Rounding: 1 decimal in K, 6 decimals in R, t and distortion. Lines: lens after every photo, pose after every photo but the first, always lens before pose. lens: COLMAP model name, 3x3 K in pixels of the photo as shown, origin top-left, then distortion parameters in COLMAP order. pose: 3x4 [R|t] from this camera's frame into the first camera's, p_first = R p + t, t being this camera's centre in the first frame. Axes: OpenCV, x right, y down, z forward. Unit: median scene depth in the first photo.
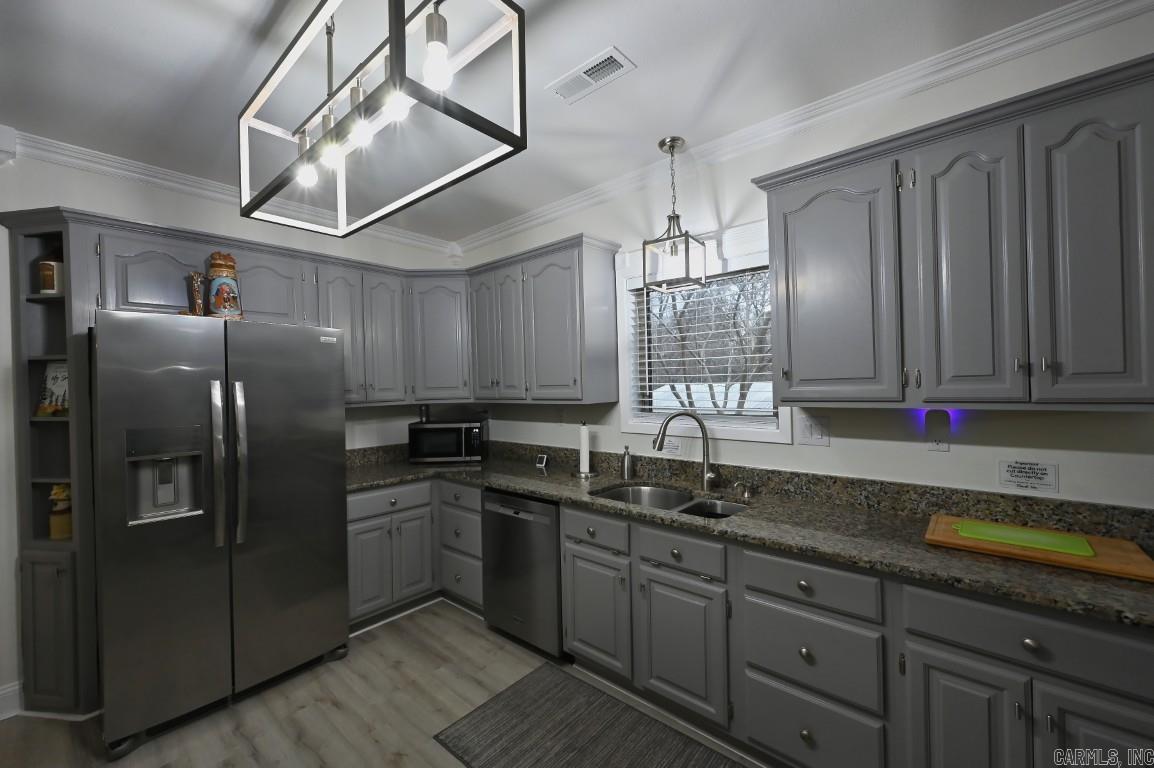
lens RADIAL K [[458.5, 0, 579.9], [0, 458.5, 383.7], [0, 0, 1]] dist [-0.001242, 0.000157]
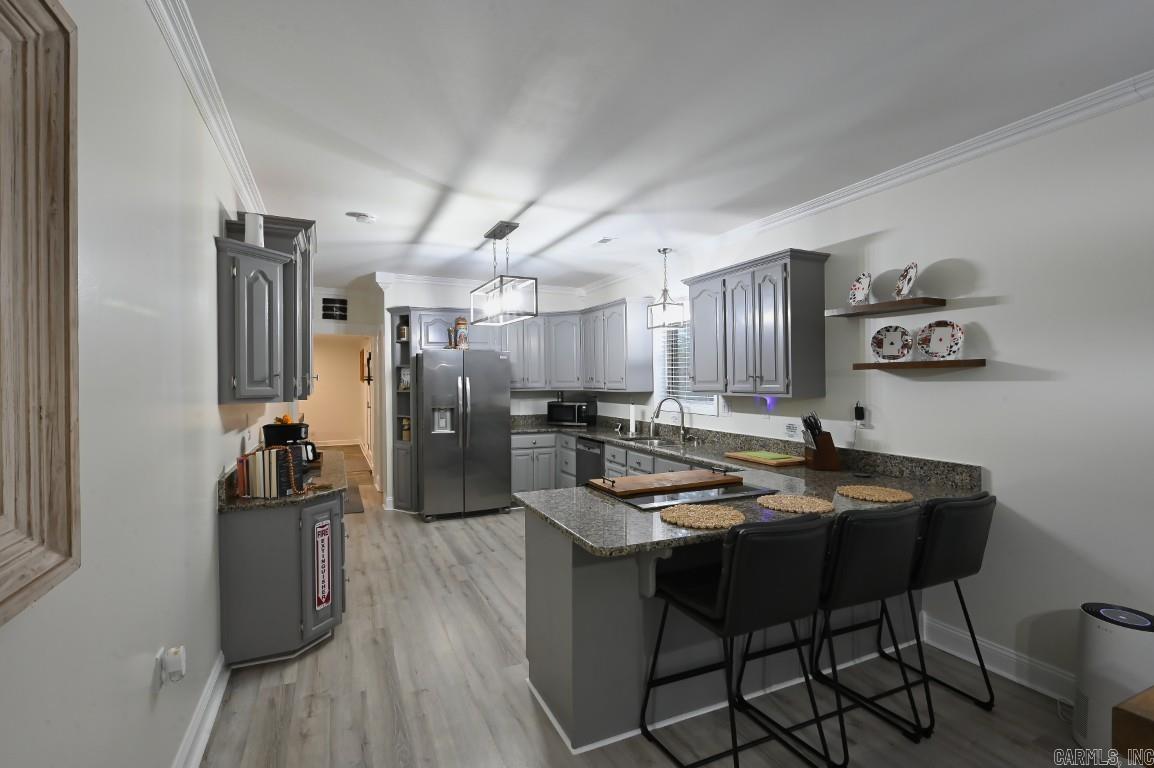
lens RADIAL K [[529.2, 0, 577.0], [0, 529.2, 384.0], [0, 0, 1]] dist [0.001002, -0.000016]
pose [[0.912075, 0.021163, -0.409477, 0.747155], [-0.015449, 0.999732, 0.017258, -0.021386], [0.409732, -0.009414, 0.912157, -1.059311]]
